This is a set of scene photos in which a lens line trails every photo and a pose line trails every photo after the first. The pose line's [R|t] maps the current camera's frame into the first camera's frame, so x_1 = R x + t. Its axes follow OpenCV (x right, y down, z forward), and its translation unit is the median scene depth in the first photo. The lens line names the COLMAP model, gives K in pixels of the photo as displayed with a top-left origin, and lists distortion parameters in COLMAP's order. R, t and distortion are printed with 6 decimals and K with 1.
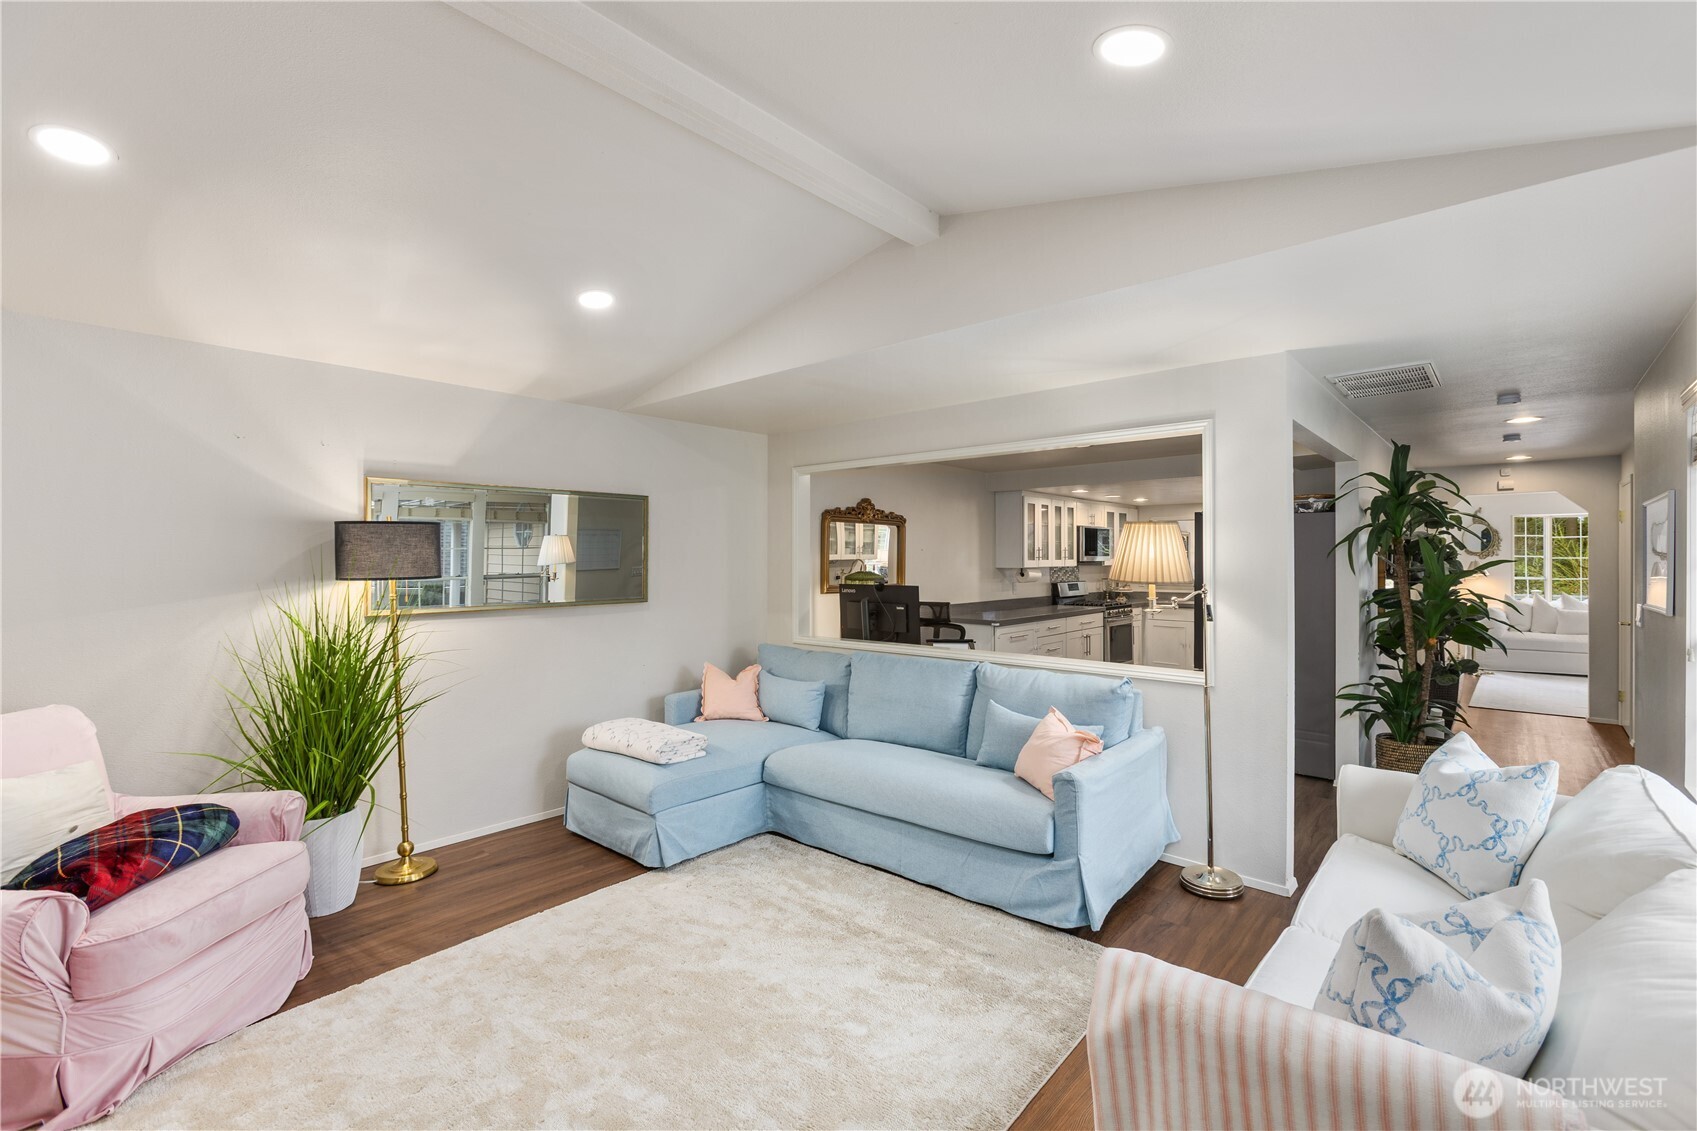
lens RADIAL K [[755.9, 0, 846.8], [0, 755.9, 554.2], [0, 0, 1]] dist [-0.000522, 0.000162]
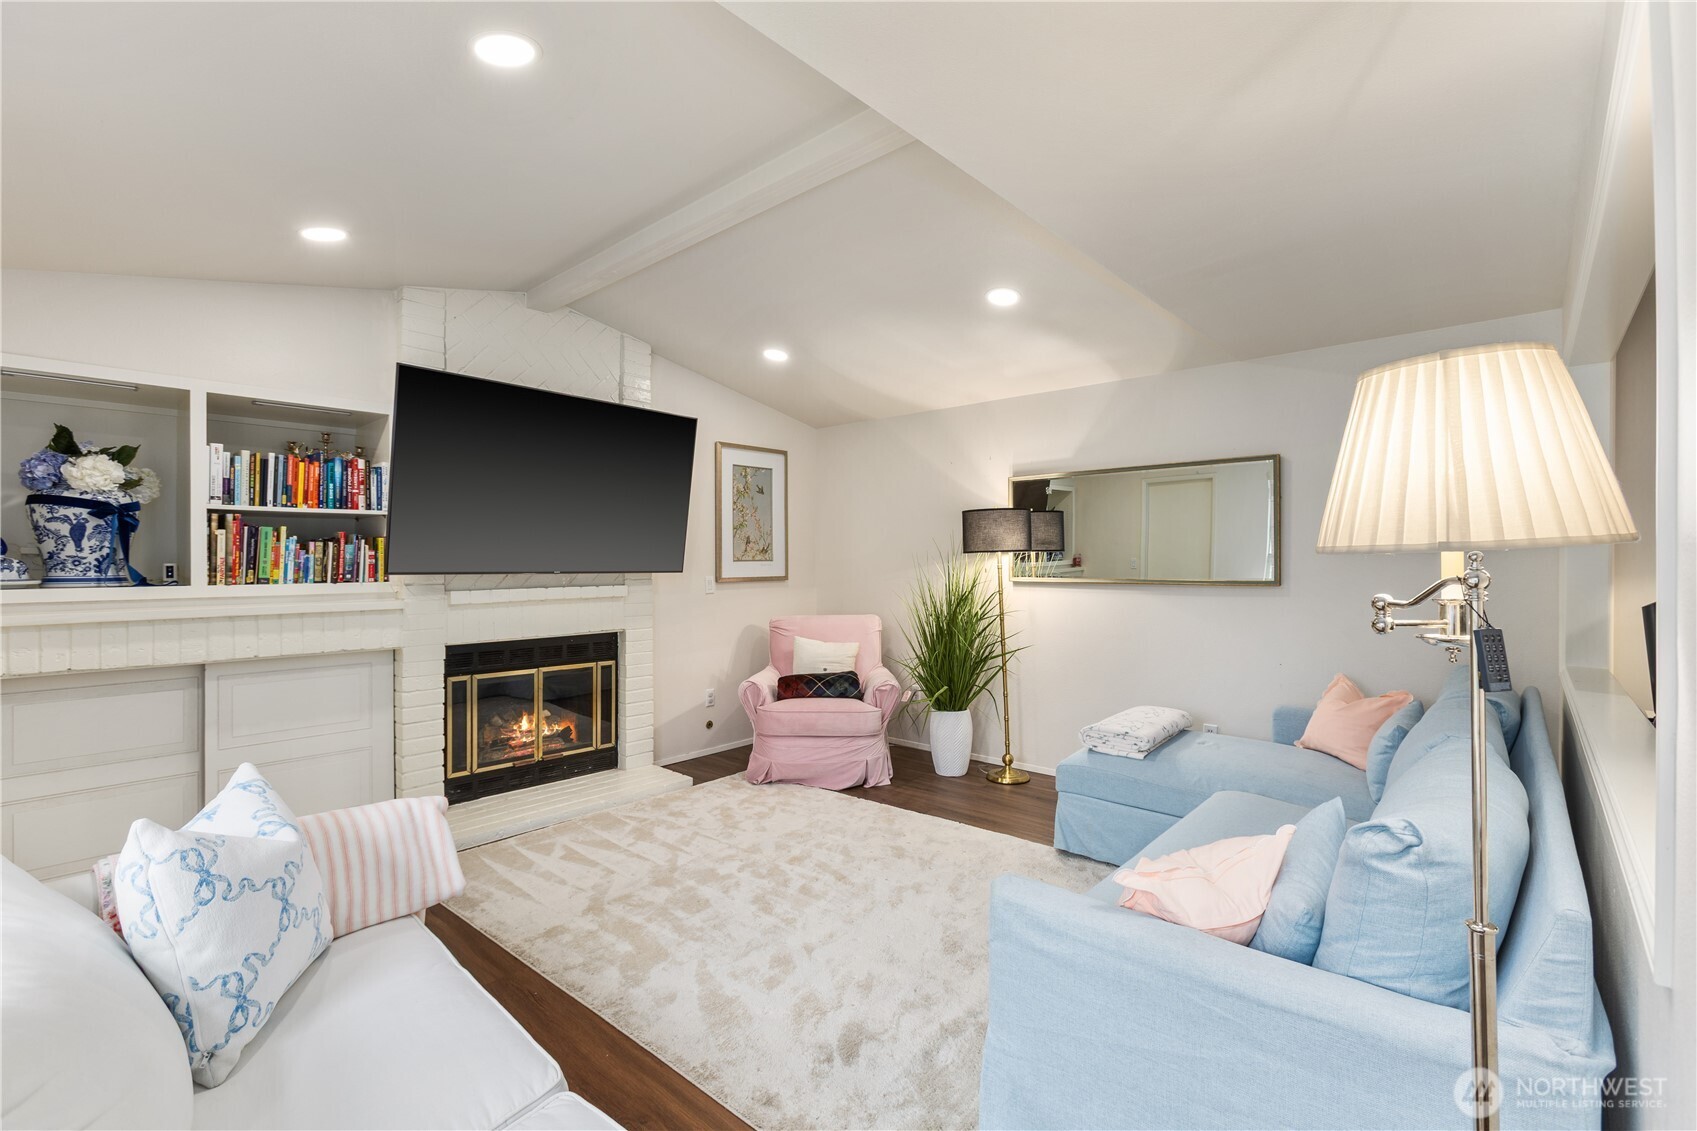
lens RADIAL K [[755.9, 0, 845.9], [0, 755.9, 561.8], [0, 0, 1]] dist [-0.000522, 0.000162]
pose [[-0.012497, 0.008172, -0.999889, 1.069091], [0.007479, 0.999939, 0.008079, 0.053187], [0.999894, -0.007377, -0.012558, 1.097168]]
